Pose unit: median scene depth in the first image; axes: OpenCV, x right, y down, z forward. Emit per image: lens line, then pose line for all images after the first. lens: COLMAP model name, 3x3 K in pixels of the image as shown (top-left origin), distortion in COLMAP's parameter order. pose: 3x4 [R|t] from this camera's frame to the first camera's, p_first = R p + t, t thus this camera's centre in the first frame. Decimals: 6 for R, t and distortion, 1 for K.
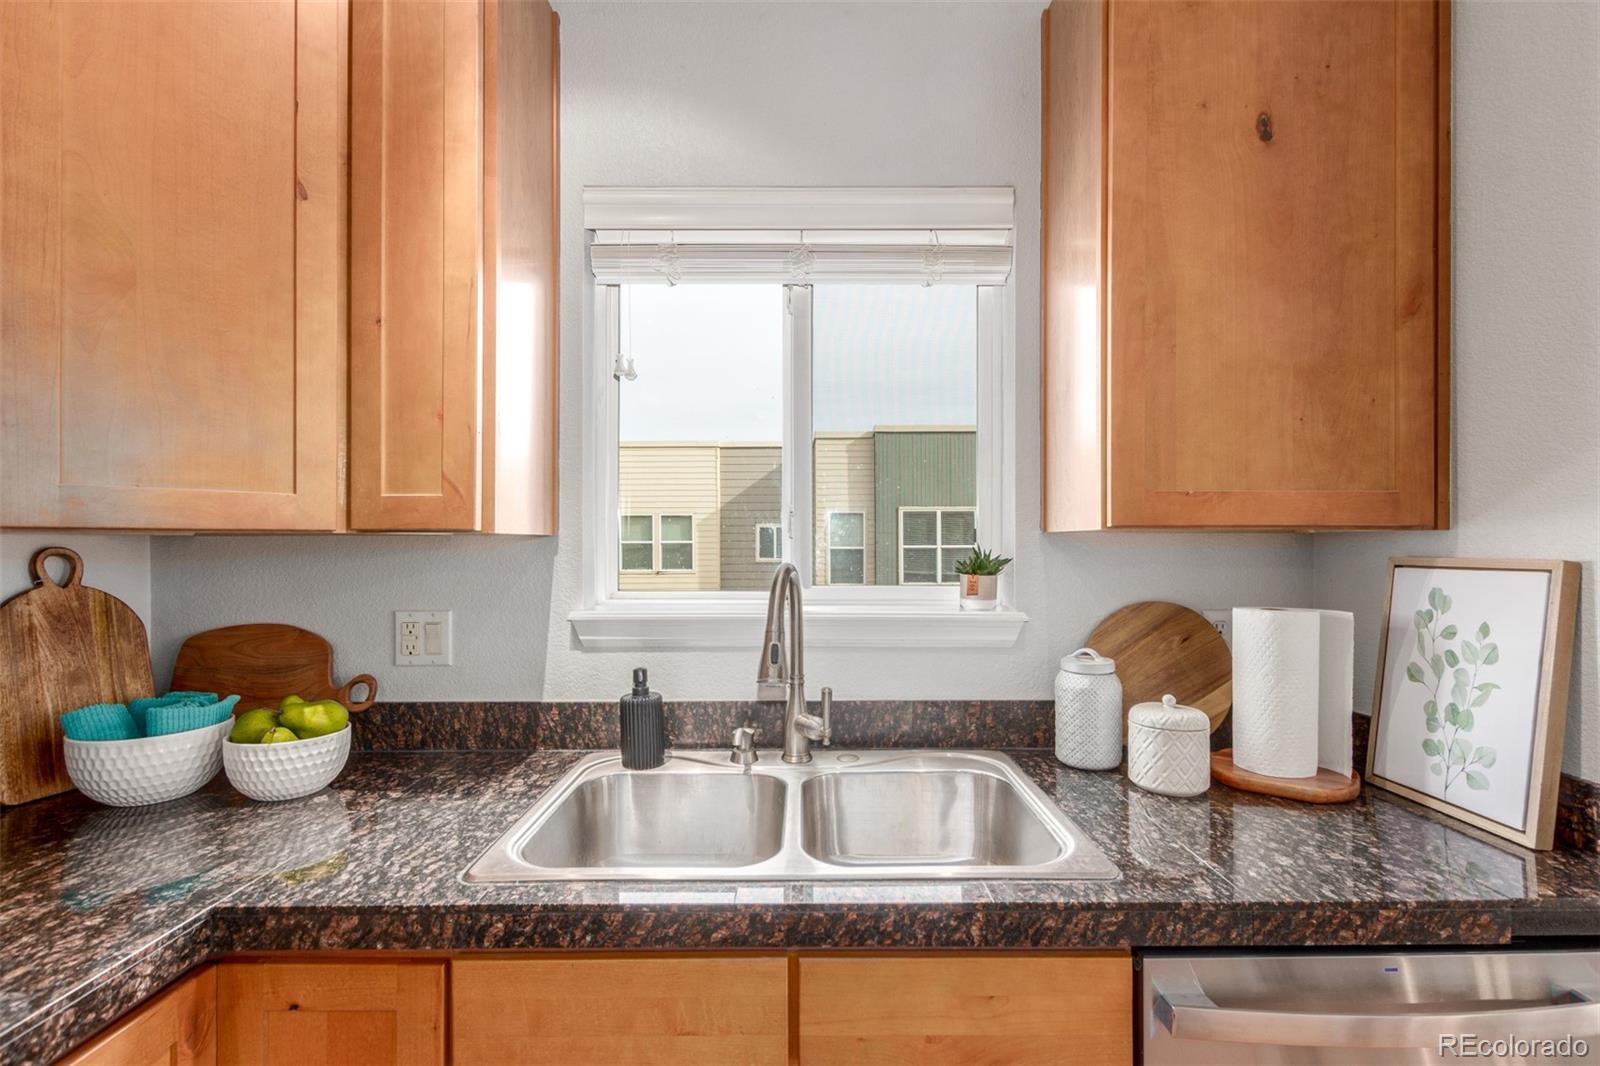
lens RADIAL K [[736.6, 0, 810.5], [0, 736.6, 545.0], [0, 0, 1]] dist [0.007807, -0.003514]
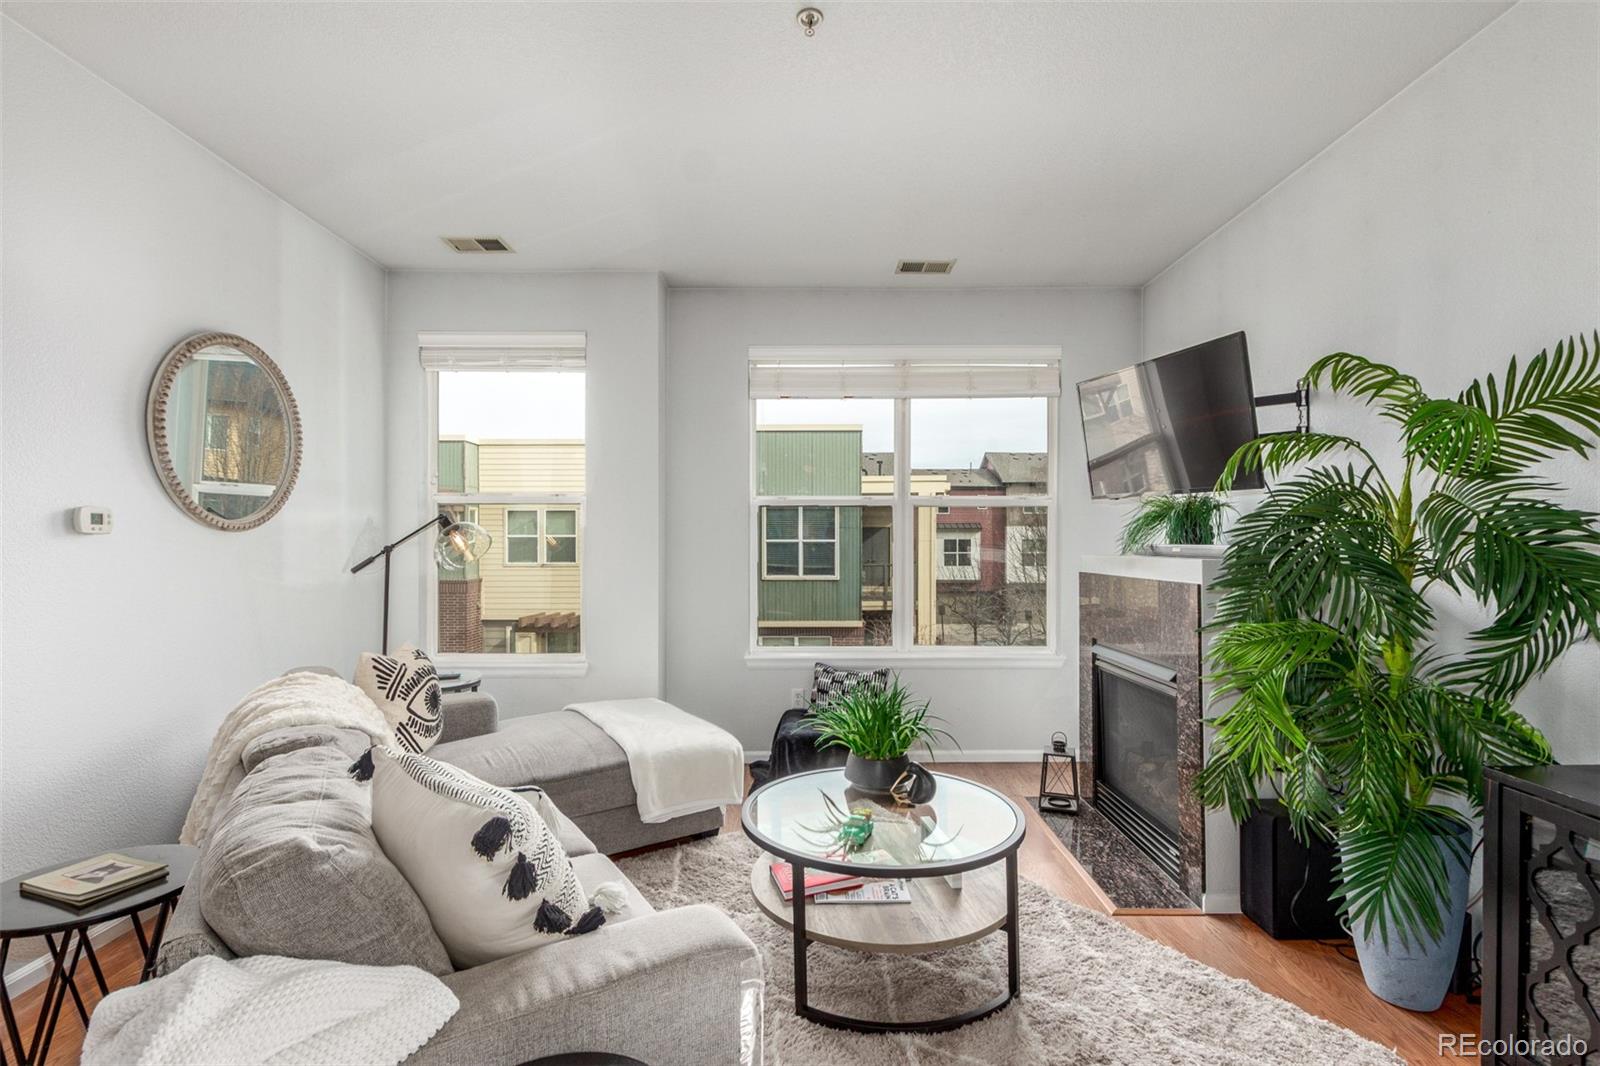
lens RADIAL K [[736.6, 0, 808.9], [0, 736.6, 548.7], [0, 0, 1]] dist [0.007807, -0.003514]
pose [[0.999972, 0.001291, -0.007417, 2.646219], [-0.001228, 0.999964, 0.008448, 0.056645], [0.007427, -0.008439, 0.999937, -0.679659]]
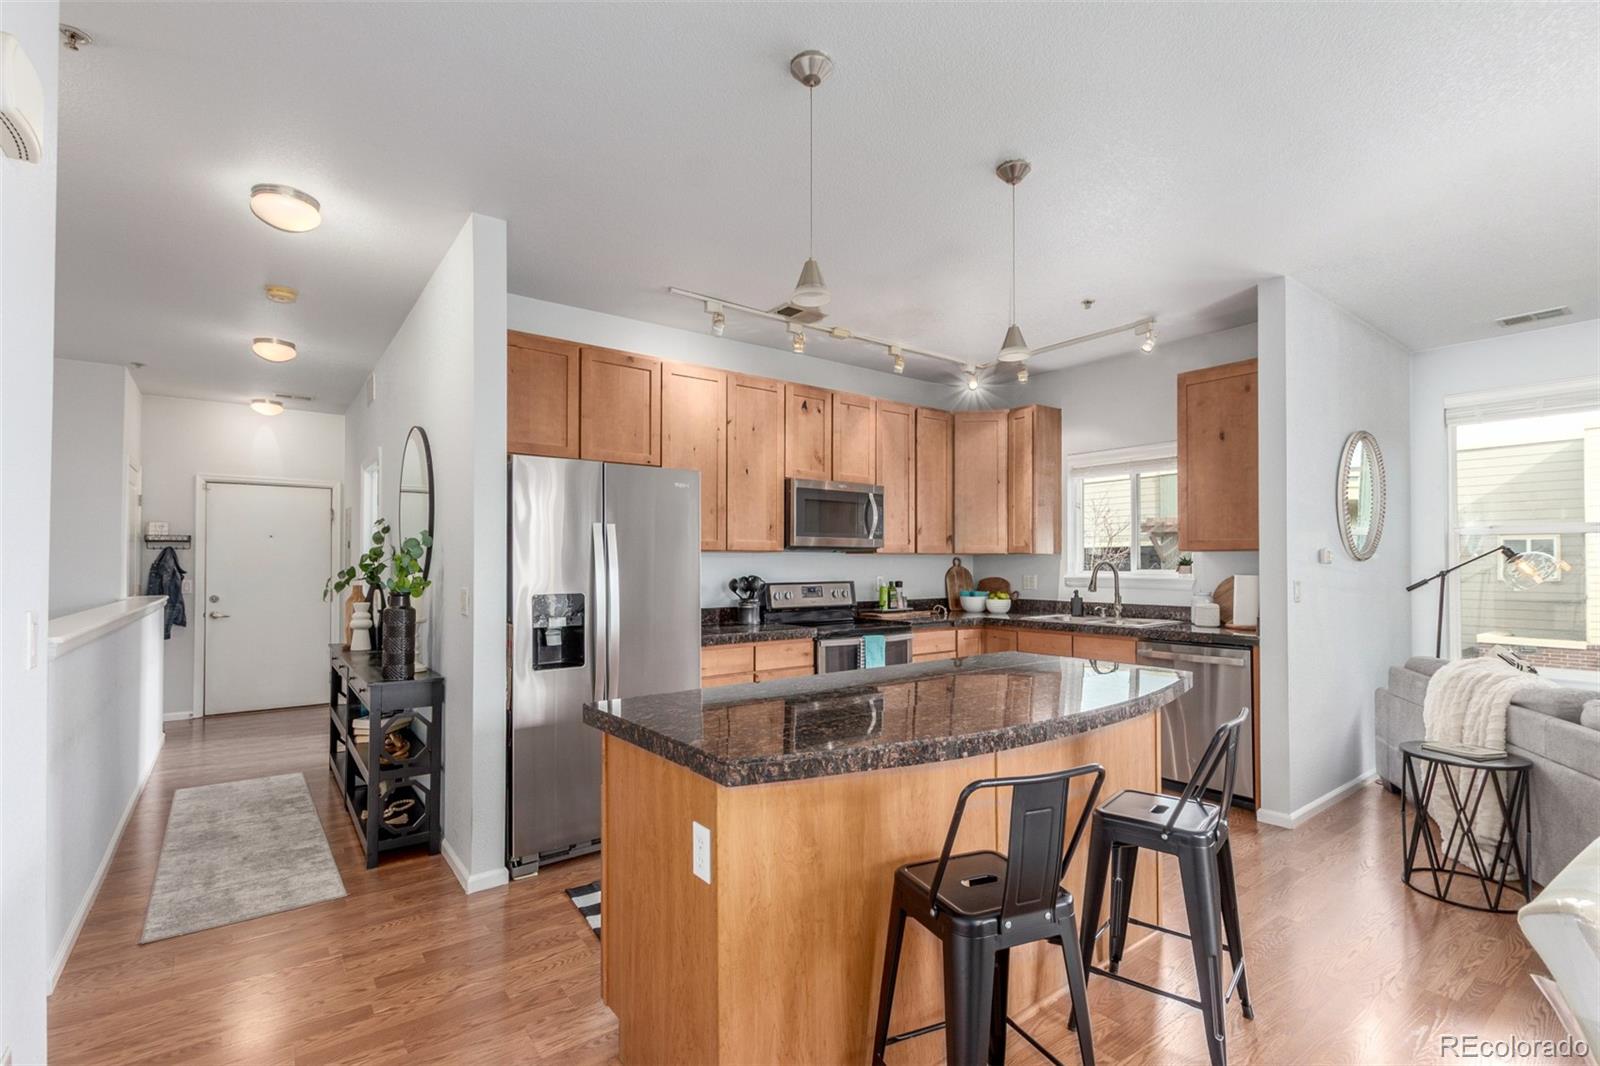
lens RADIAL K [[736.6, 0, 805.4], [0, 736.6, 554.2], [0, 0, 1]] dist [0.007807, -0.003514]
pose [[0.593532, -0.008849, -0.804762, 2.103380], [-0.000228, 0.999938, -0.011164, 0.033008], [0.804811, 0.006809, 0.593493, -2.477310]]
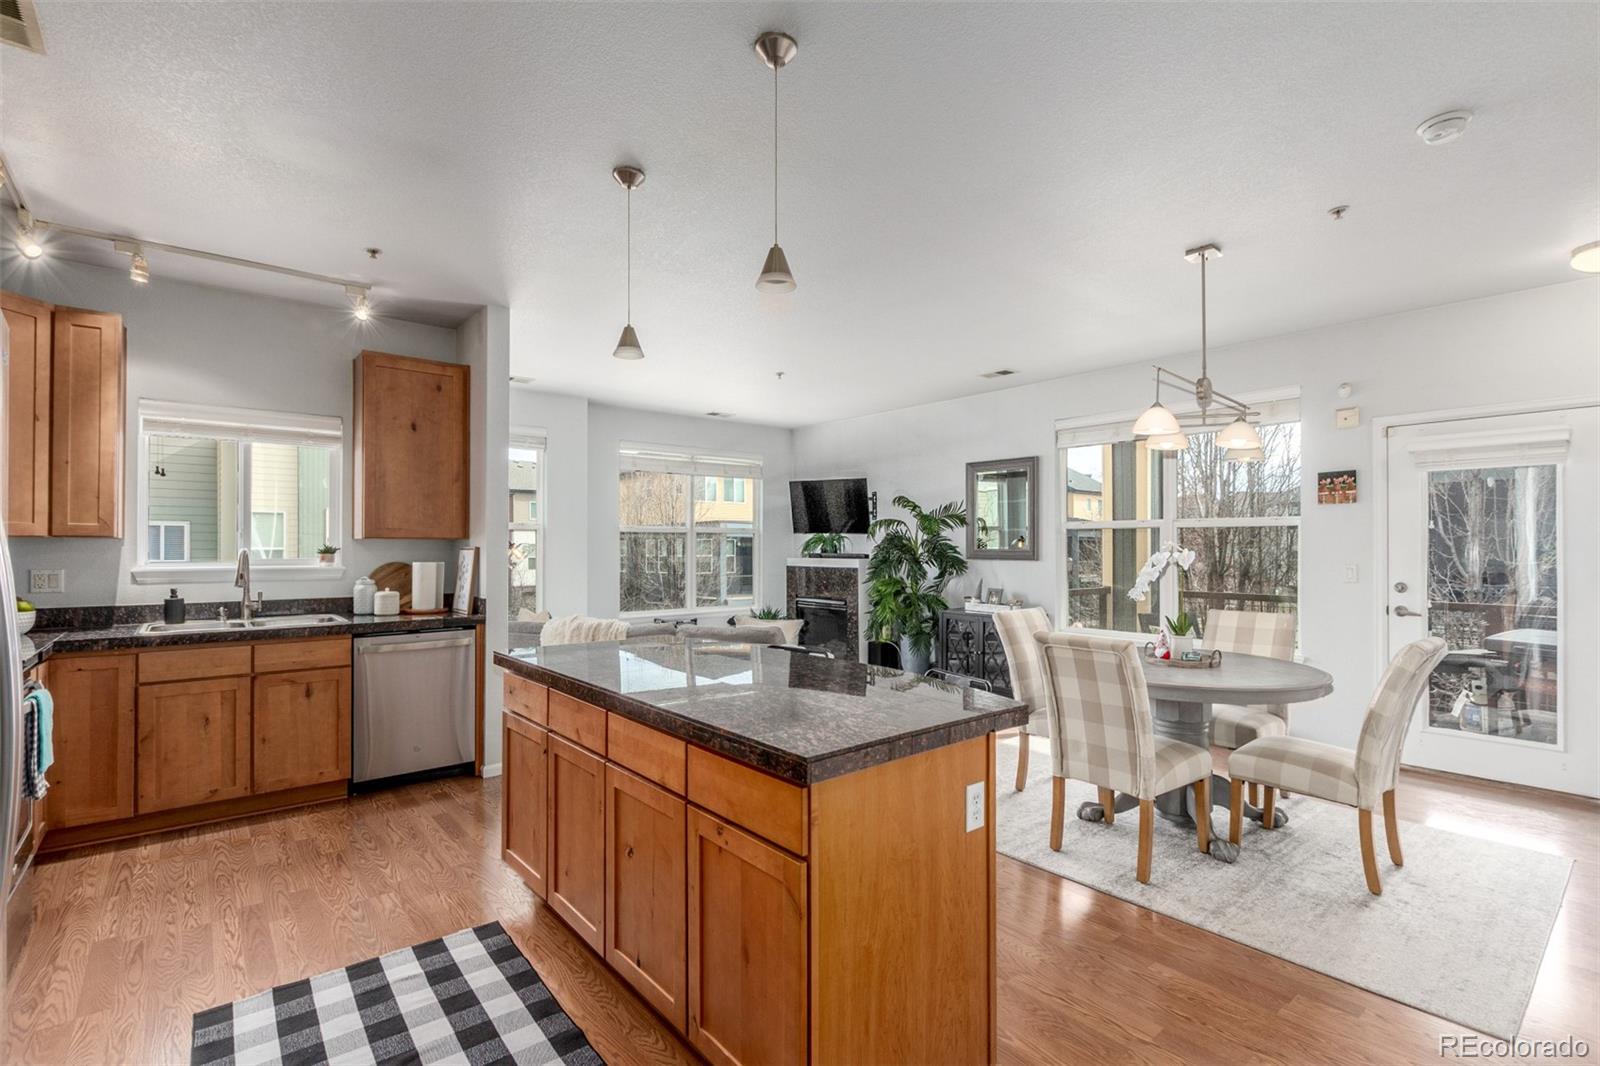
lens RADIAL K [[736.6, 0, 803.7], [0, 736.6, 544.2], [0, 0, 1]] dist [0.007807, -0.003514]
pose [[0.775054, 0.005113, 0.631874, -0.168481], [-0.002823, 0.999985, -0.004629, 0.015651], [-0.631888, 0.001804, 0.775057, -2.776711]]
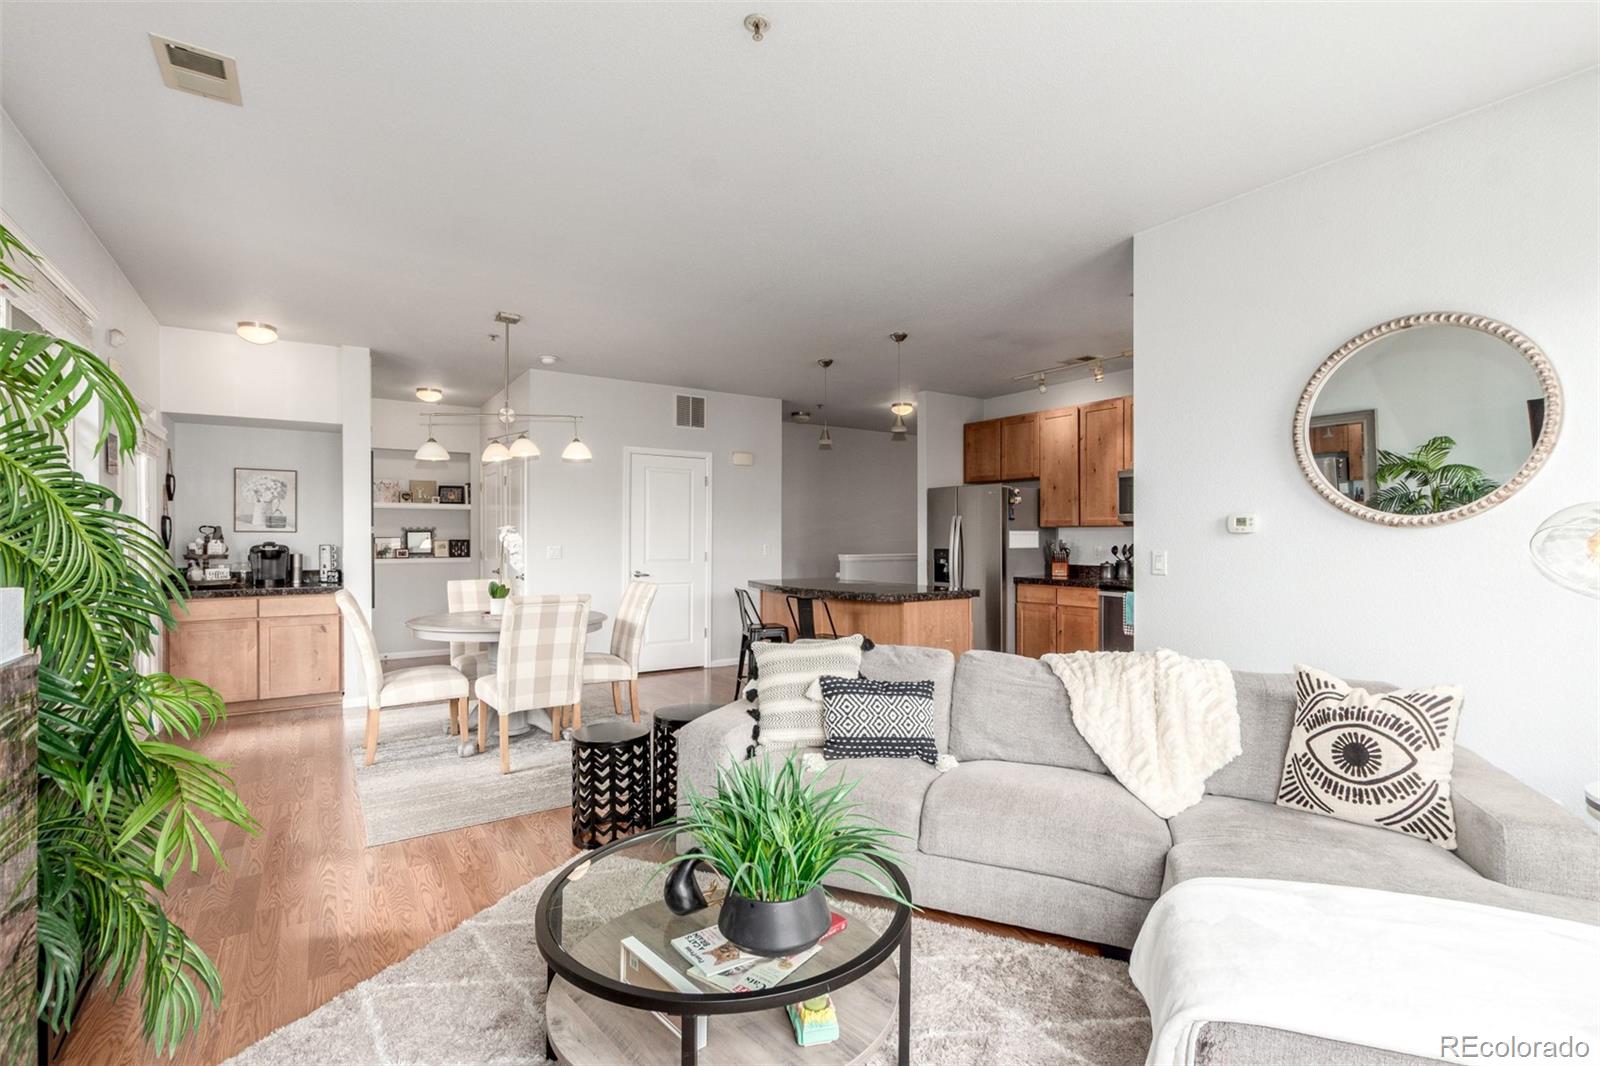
lens RADIAL K [[736.6, 0, 799.5], [0, 736.6, 537.2], [0, 0, 1]] dist [0.007807, -0.003514]
pose [[-0.843124, 0.002264, -0.537714, 3.454617], [0.001973, 0.999997, 0.001118, 0.046116], [0.537716, -0.000118, -0.843126, 2.342115]]
